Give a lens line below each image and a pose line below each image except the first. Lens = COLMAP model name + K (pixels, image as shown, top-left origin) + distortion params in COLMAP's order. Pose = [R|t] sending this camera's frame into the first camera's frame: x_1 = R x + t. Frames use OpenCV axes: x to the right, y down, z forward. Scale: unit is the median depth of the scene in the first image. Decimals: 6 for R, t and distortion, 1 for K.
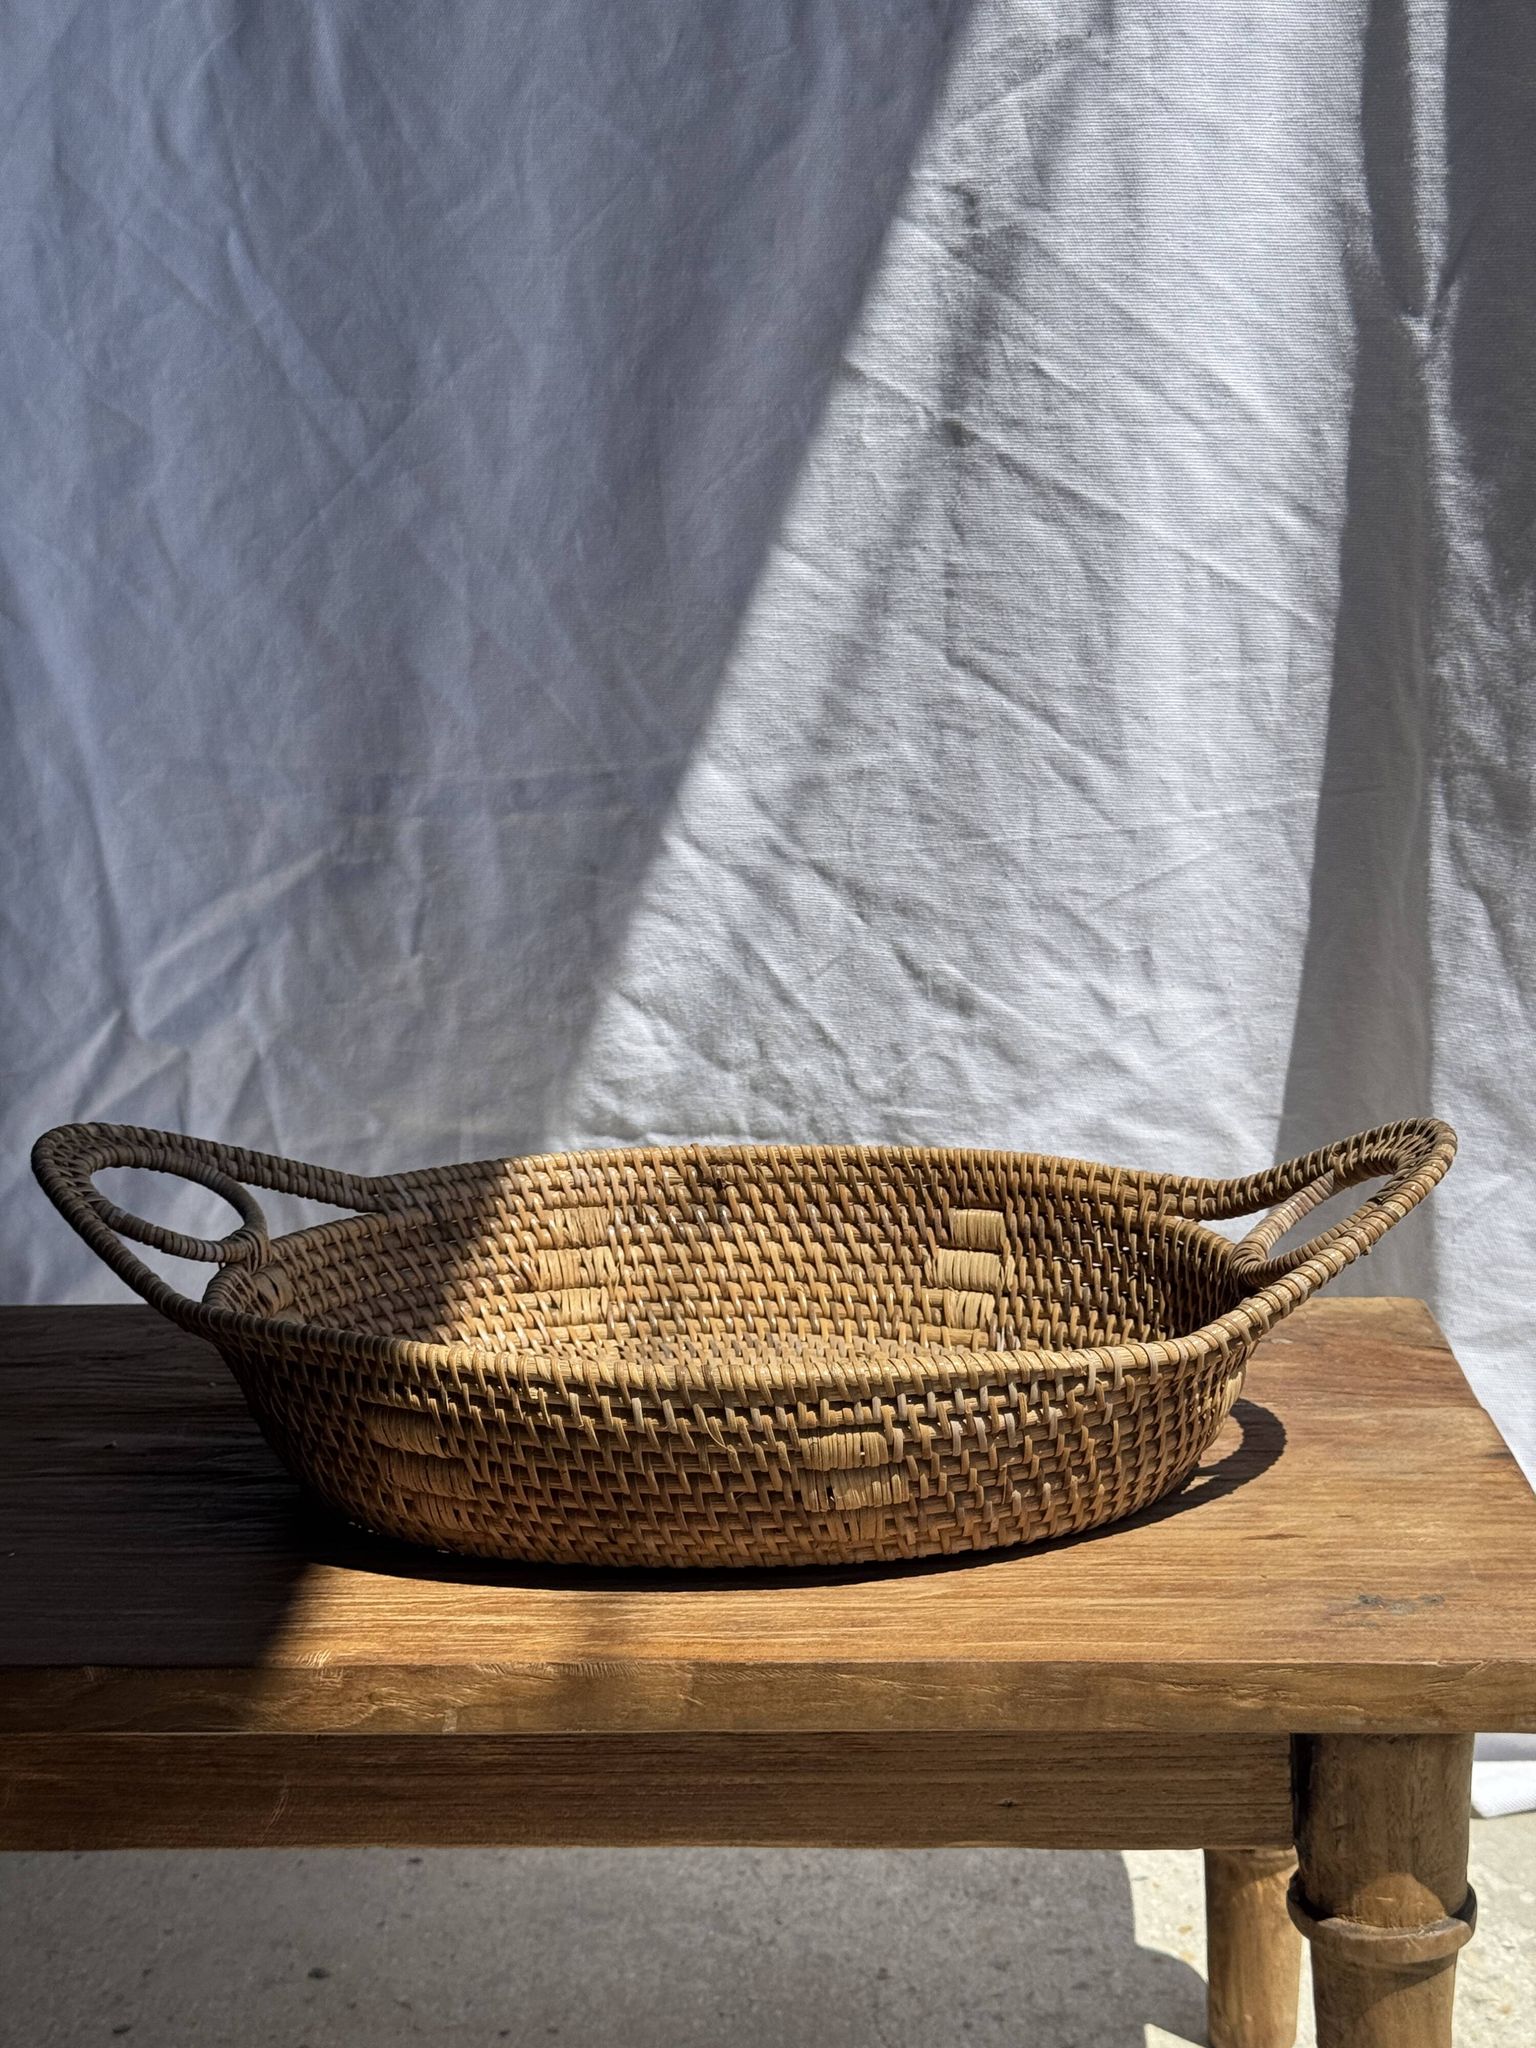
lens RADIAL K [[2902.6, 0, 784.3], [0, 2902.6, 982.2], [0, 0, 1]] dist [0.119821, 0.000000]
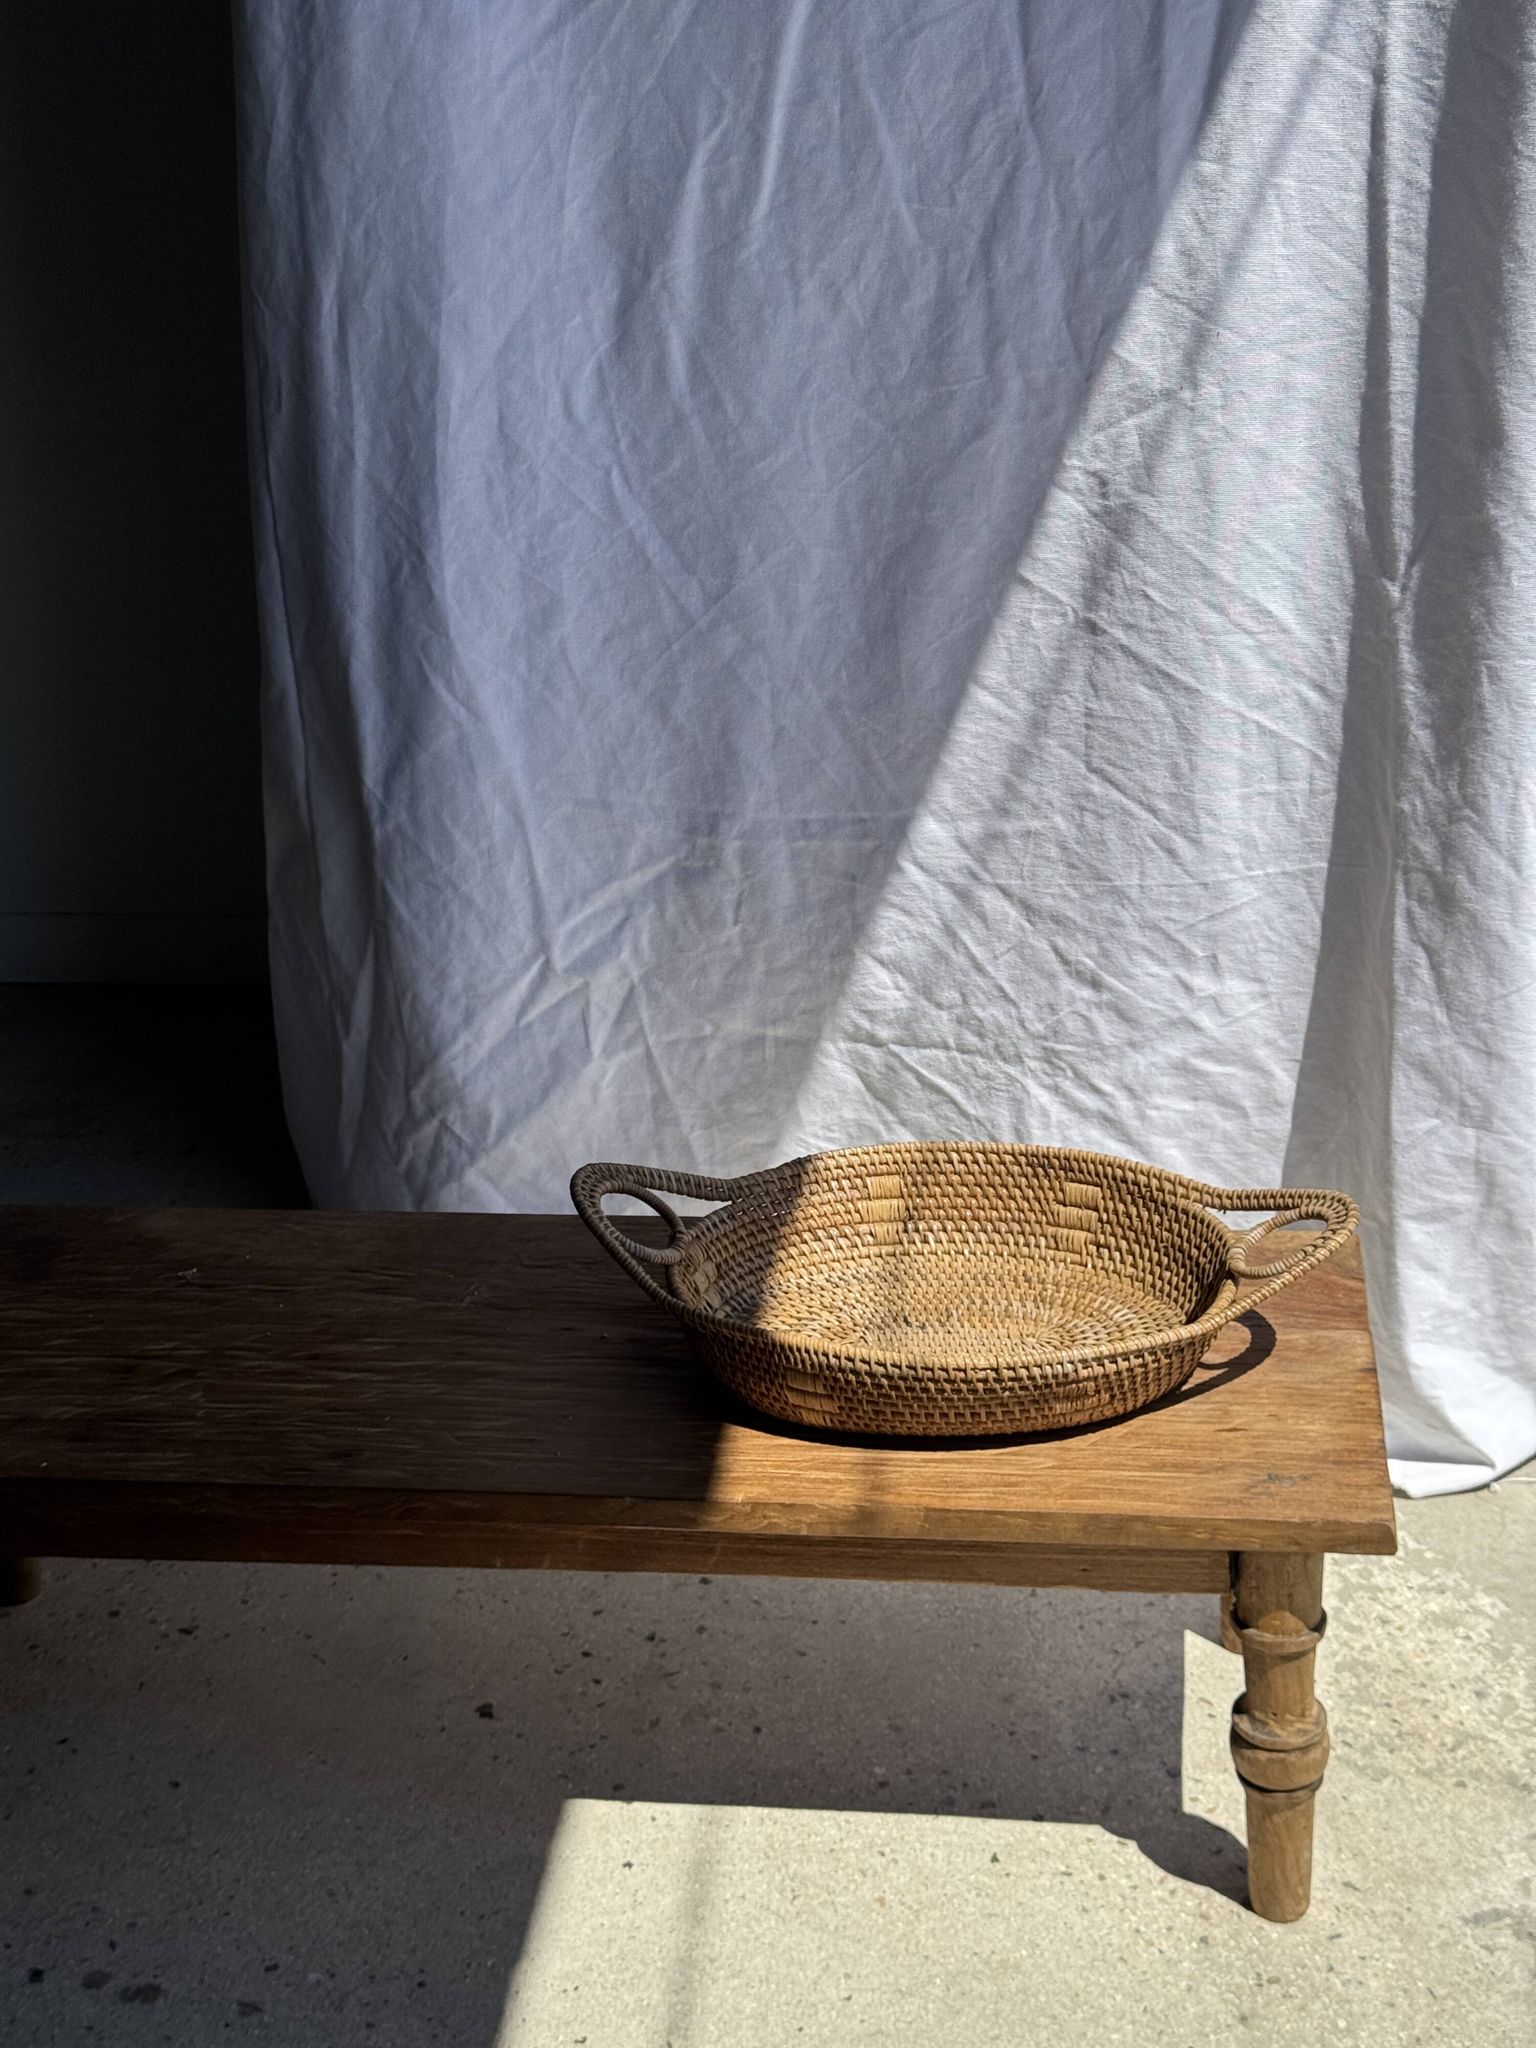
lens RADIAL K [[2902.6, 0, 727.7], [0, 2902.6, 942.2], [0, 0, 1]] dist [0.119821, 0.000000]
pose [[0.995684, 0.005394, -0.092650, 0.010643], [0.012106, 0.982231, 0.187286, -0.309454], [0.092014, -0.187599, 0.977926, -0.529948]]
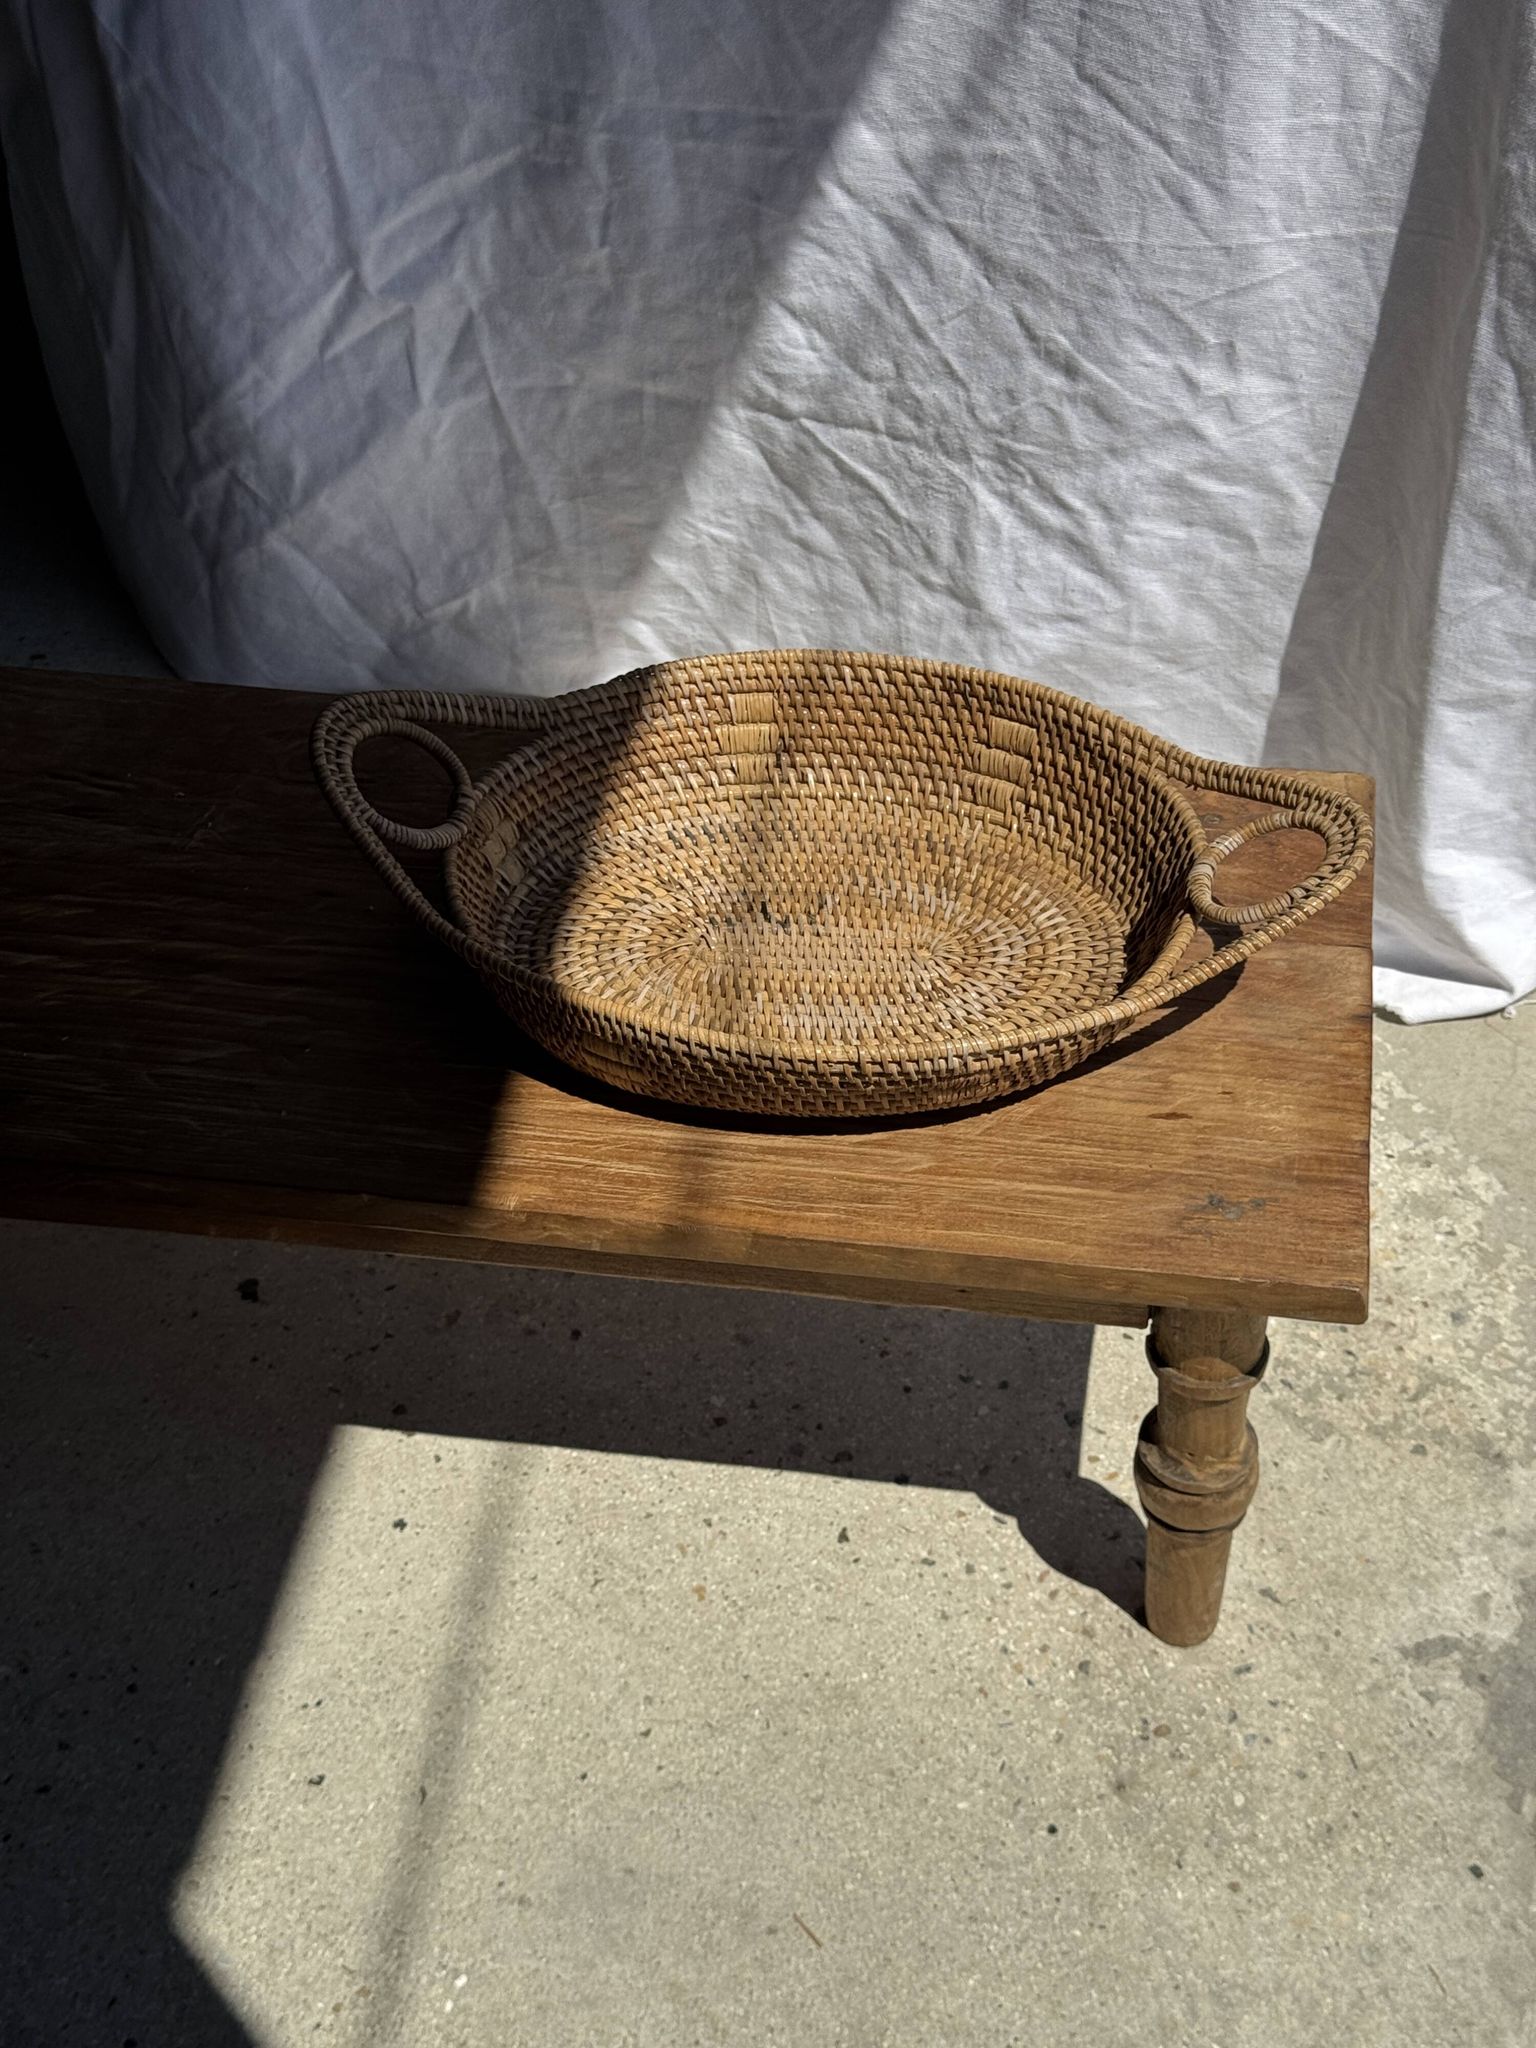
lens RADIAL K [[2902.6, 0, 769.8], [0, 2902.6, 980.0], [0, 0, 1]] dist [0.119821, 0.000000]
pose [[0.994655, 0.070790, -0.075170, 0.048269], [-0.021859, 0.855862, 0.516743, -0.387548], [0.100915, -0.512337, 0.852834, -0.129000]]
